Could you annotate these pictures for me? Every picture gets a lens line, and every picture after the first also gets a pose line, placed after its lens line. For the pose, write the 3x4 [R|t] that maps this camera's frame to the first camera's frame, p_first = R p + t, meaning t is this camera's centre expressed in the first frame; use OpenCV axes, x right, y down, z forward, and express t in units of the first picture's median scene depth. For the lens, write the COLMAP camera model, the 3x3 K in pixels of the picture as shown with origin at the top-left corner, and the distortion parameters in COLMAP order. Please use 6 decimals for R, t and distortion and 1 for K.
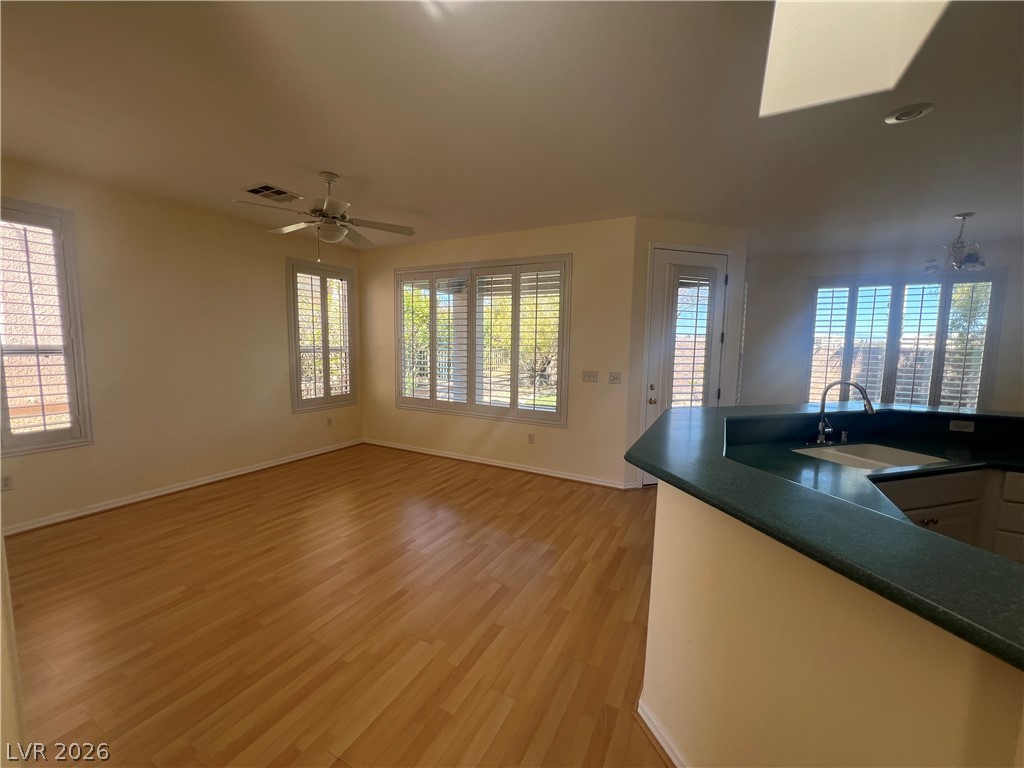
lens RADIAL K [[406.2, 0, 512.0], [0, 406.2, 384.0], [0, 0, 1]] dist [0.000835, -0.000128]
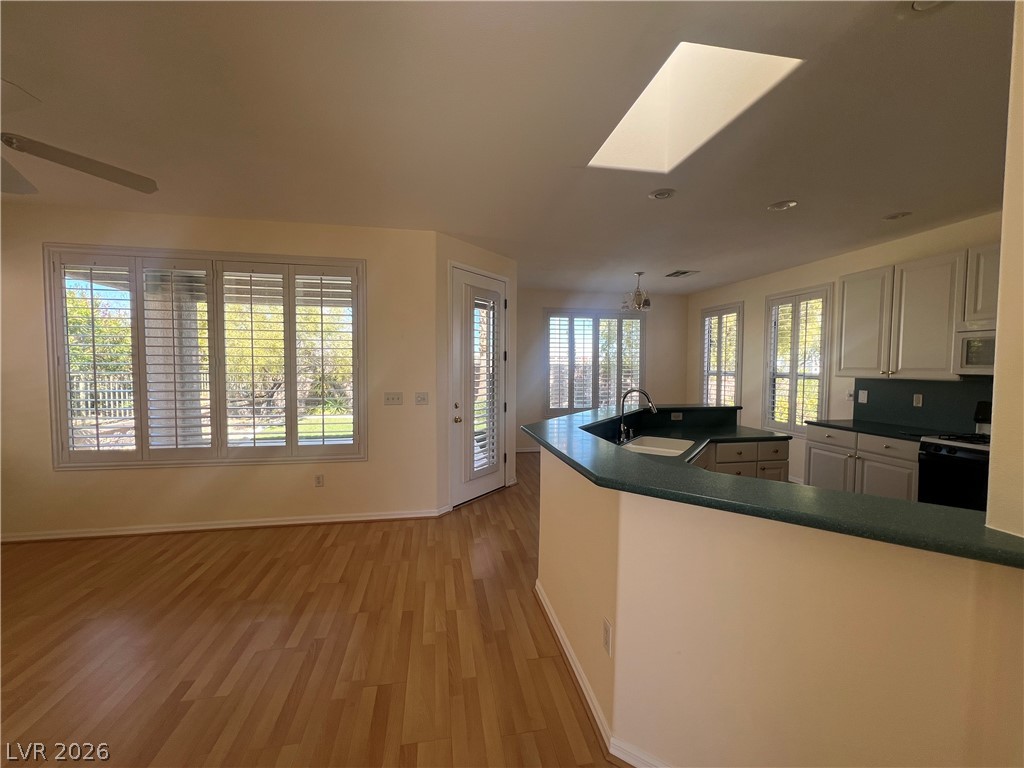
lens RADIAL K [[406.2, 0, 512.0], [0, 406.2, 384.0], [0, 0, 1]] dist [0.000835, -0.000128]
pose [[0.786165, -0.041288, 0.616636, -0.151949], [0.069925, 0.997301, -0.022373, -0.012762], [-0.614048, 0.060707, 0.786930, 0.131049]]
